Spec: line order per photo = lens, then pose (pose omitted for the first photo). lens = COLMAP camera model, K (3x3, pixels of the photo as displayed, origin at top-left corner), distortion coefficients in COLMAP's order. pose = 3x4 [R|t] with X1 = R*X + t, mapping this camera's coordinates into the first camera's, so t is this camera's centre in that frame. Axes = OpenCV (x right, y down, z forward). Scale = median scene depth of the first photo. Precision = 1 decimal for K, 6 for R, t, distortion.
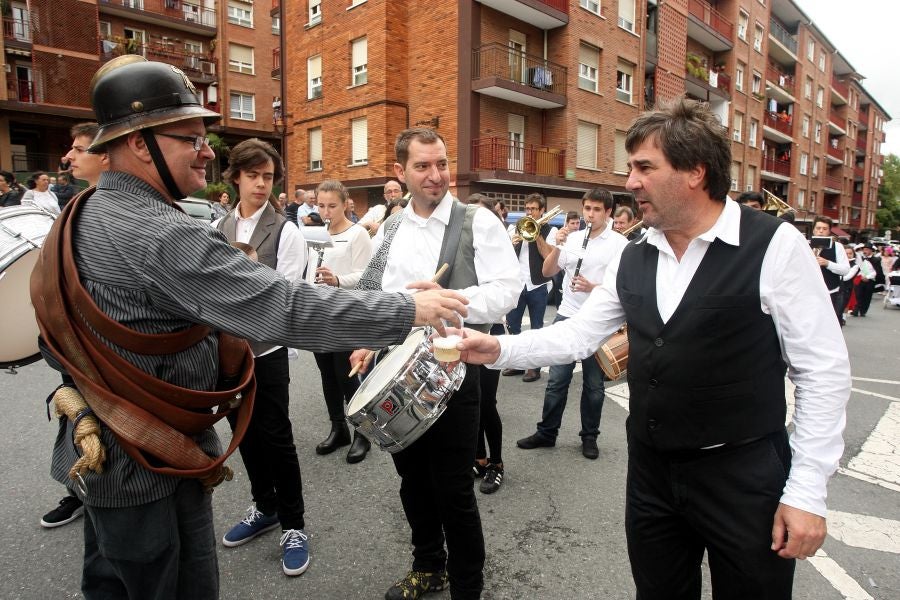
lens RADIAL K [[562.5, 0, 452.7], [0, 562.5, 290.0], [0, 0, 1]] dist [-0.072711, 0.035600]
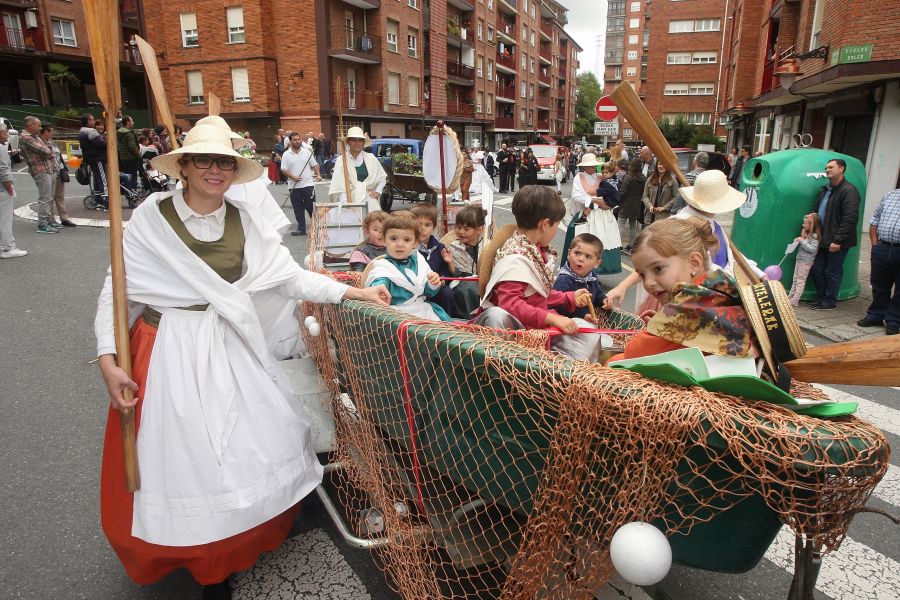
lens RADIAL K [[562.5, 0, 452.7], [0, 562.5, 290.0], [0, 0, 1]] dist [-0.072711, 0.035600]
pose [[0.908118, -0.122308, 0.400453, -0.270137], [0.057531, 0.983763, 0.170001, 0.032422], [-0.414744, -0.131343, 0.900409, -0.479032]]
